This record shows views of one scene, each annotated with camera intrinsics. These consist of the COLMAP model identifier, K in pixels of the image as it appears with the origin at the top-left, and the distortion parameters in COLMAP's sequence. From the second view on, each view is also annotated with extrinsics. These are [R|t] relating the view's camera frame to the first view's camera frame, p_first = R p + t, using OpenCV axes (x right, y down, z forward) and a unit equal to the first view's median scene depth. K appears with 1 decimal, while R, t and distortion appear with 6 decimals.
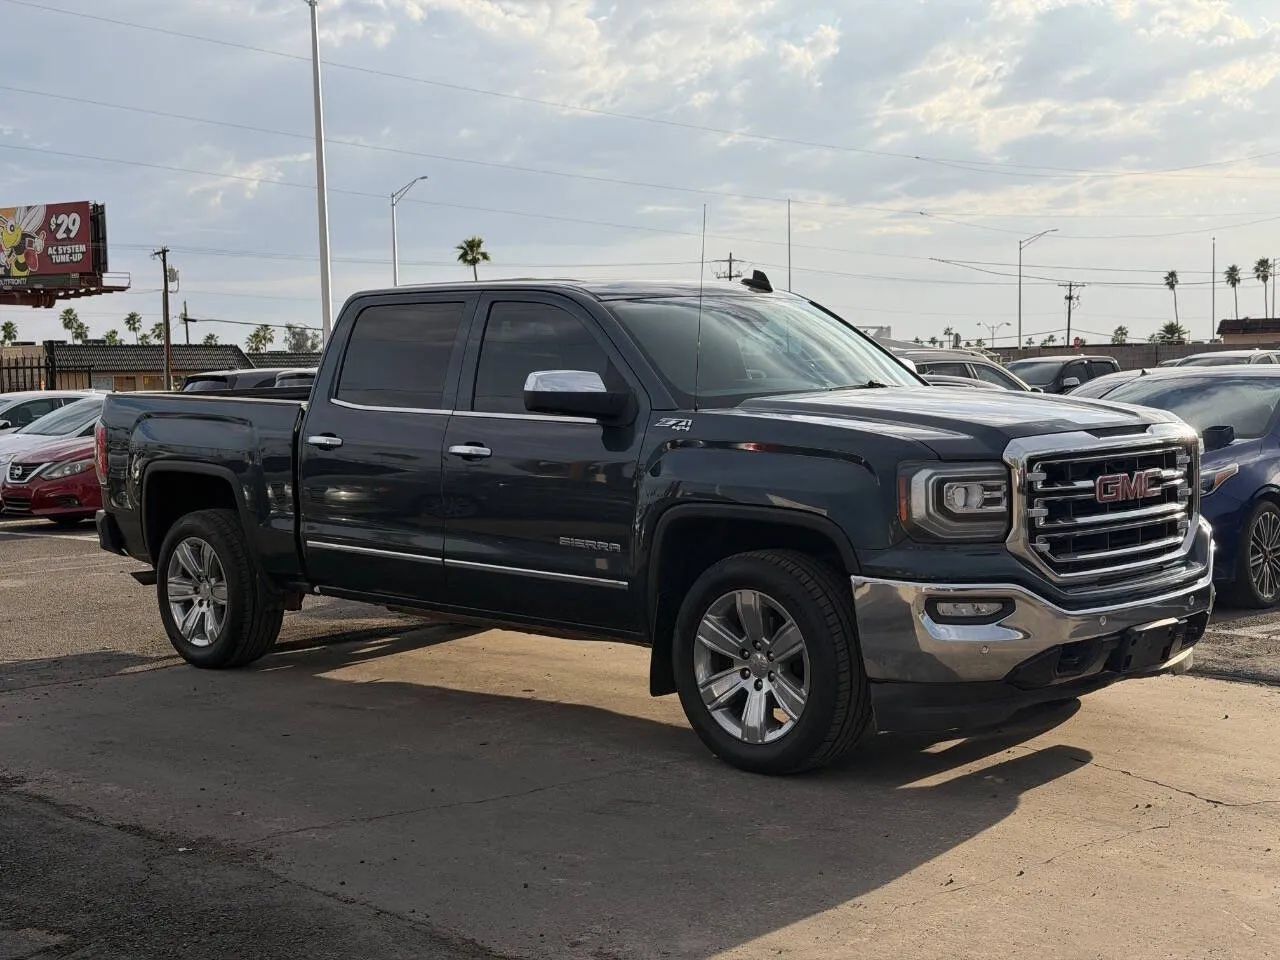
lens RADIAL K [[1795.4, 0, 667.1], [0, 1795.4, 493.0], [0, 0, 1]] dist [0.118828, 0.000000]
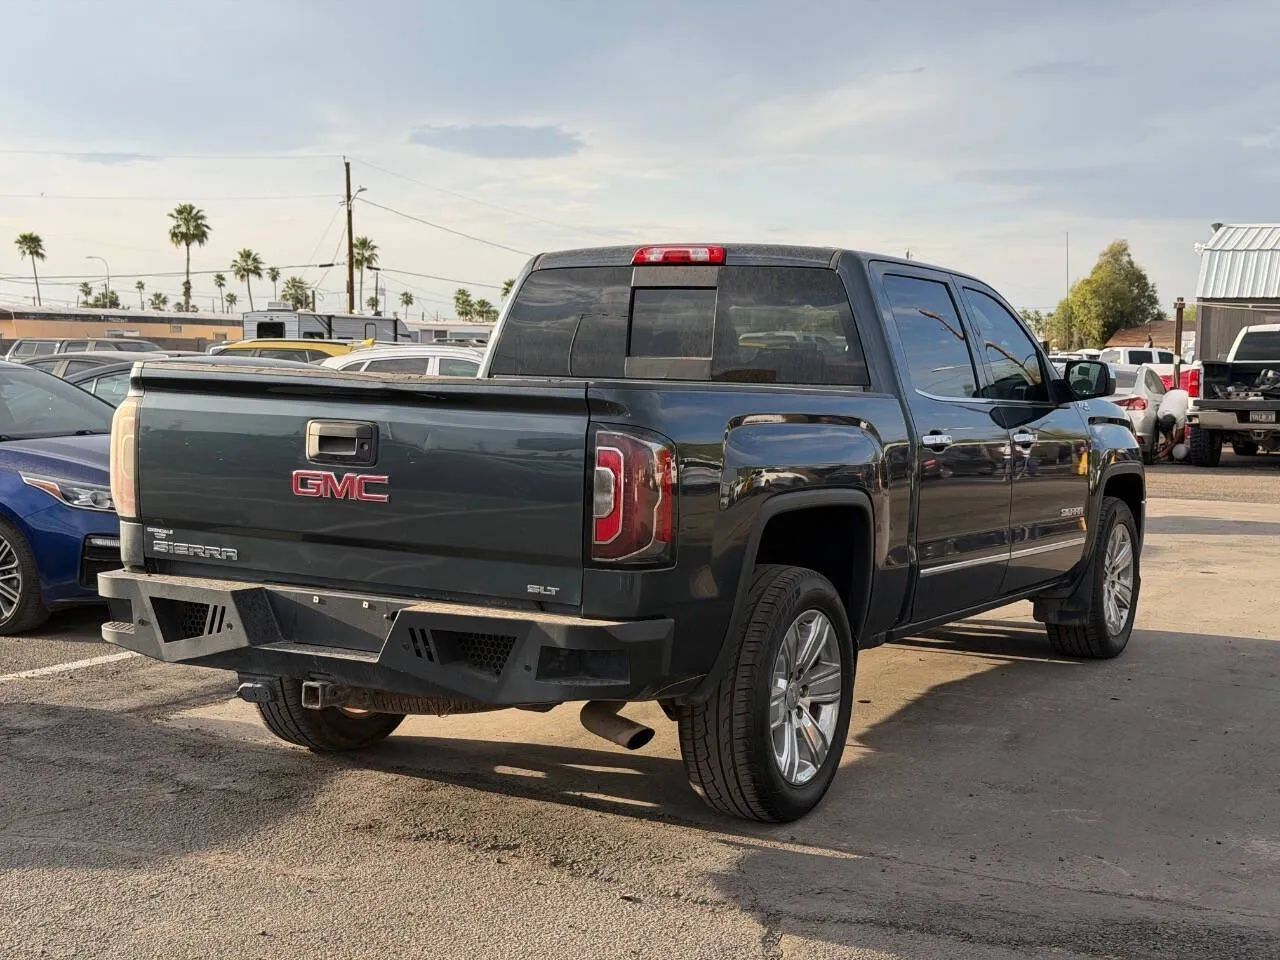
lens RADIAL K [[1795.4, 0, 639.1], [0, 1795.4, 502.4], [0, 0, 1]] dist [0.118828, 0.000000]
pose [[-0.250364, -0.063337, 0.966078, -1.158724], [0.057792, 0.995101, 0.080217, -0.090956], [-0.966425, 0.075915, -0.245477, 1.653065]]
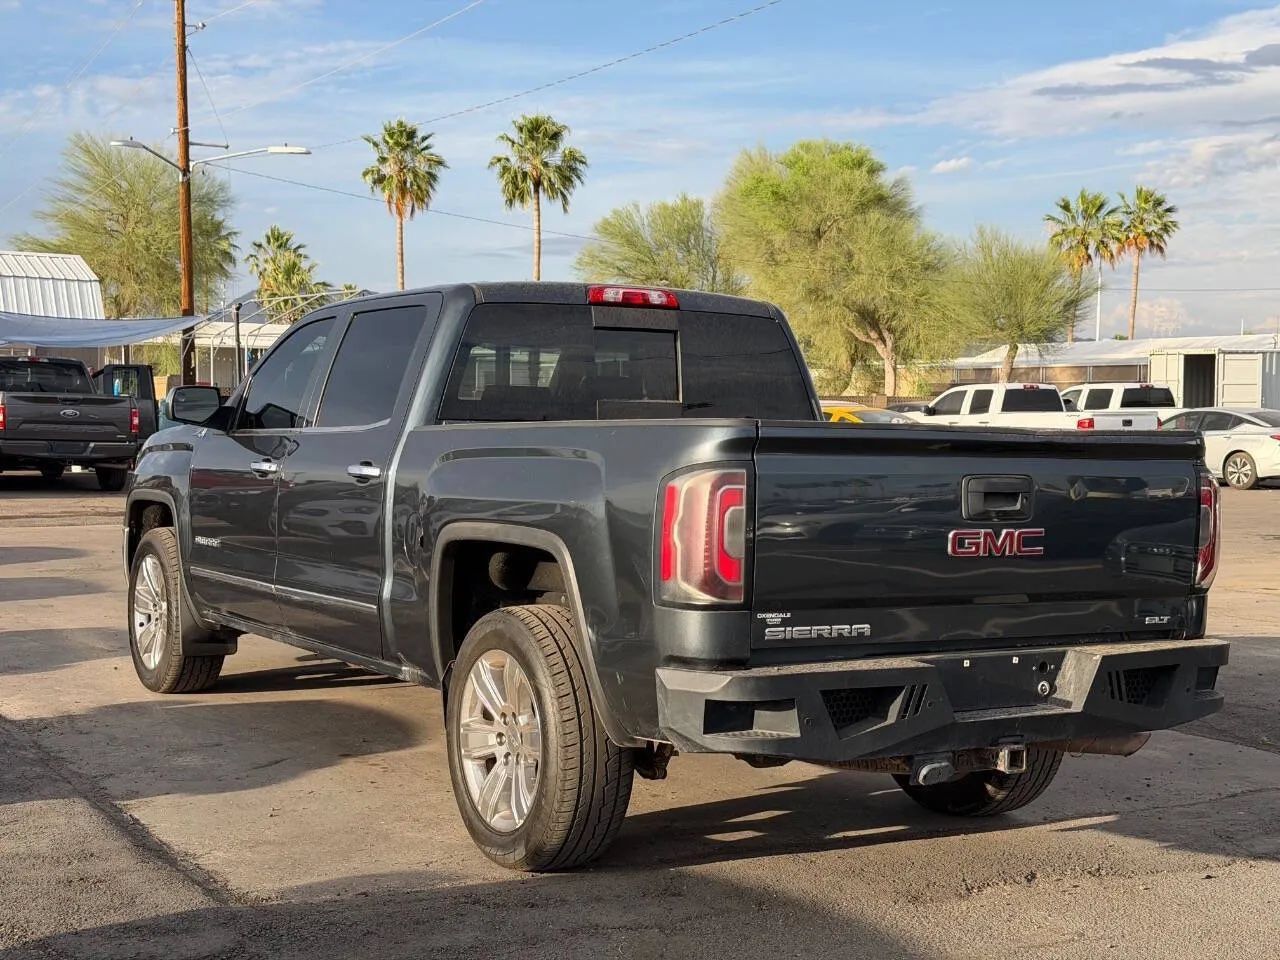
lens RADIAL K [[1795.4, 0, 631.7], [0, 1795.4, 508.4], [0, 0, 1]] dist [0.118828, 0.000000]
pose [[-0.963670, -0.012039, 0.266824, -0.427275], [0.021757, 0.992125, 0.123344, -0.154774], [-0.266207, 0.124668, -0.955820, 2.354787]]
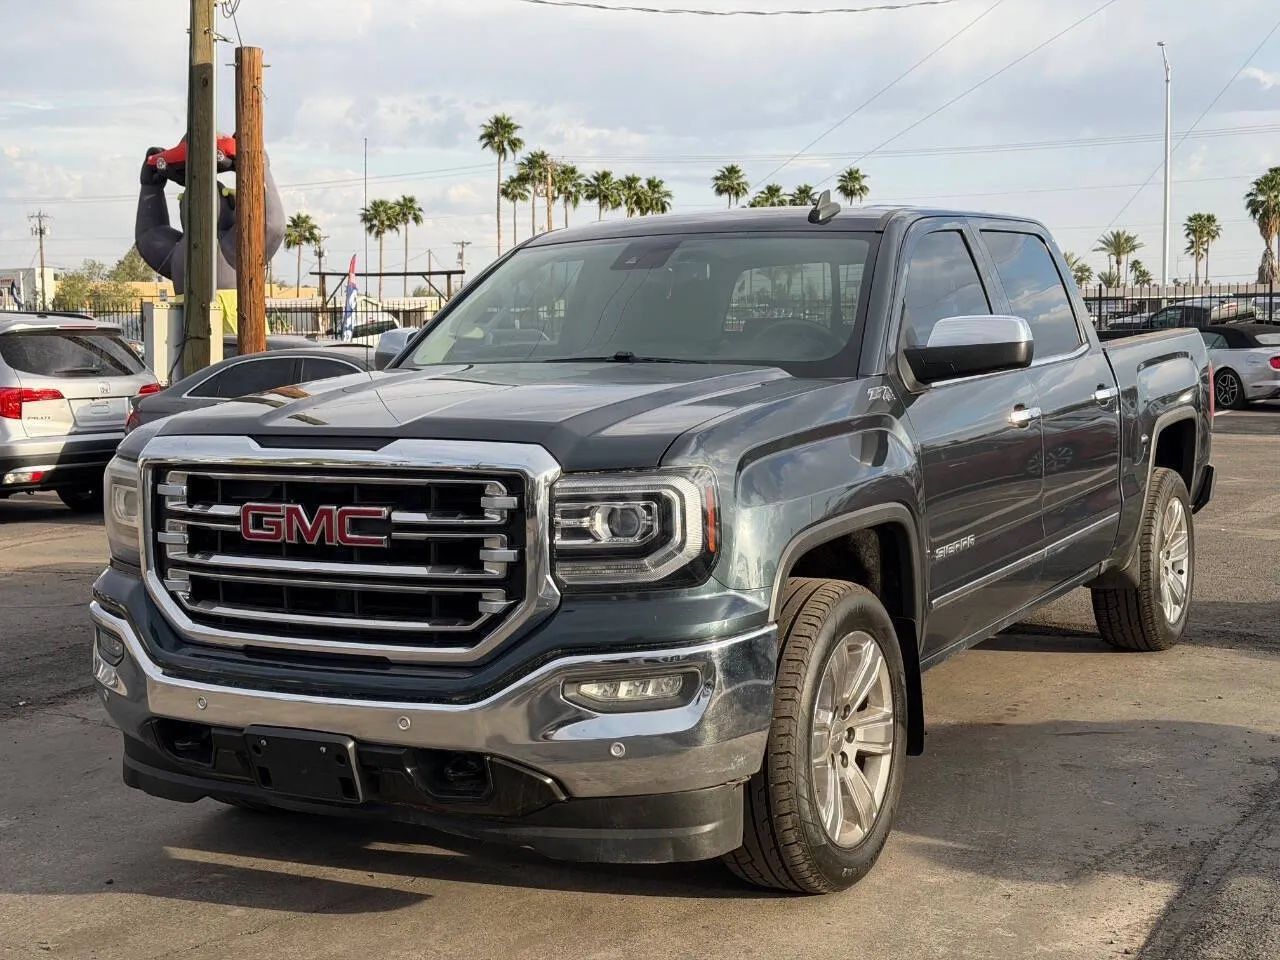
lens RADIAL K [[1812.5, 0, 635.2], [0, 1812.5, 470.6], [0, 0, 1]] dist [0.119870, 0.000000]
pose [[0.259749, 0.095276, -0.960965, 0.919603], [-0.059340, 0.994815, 0.082592, -0.085414], [0.963851, 0.035570, 0.264056, 0.921664]]
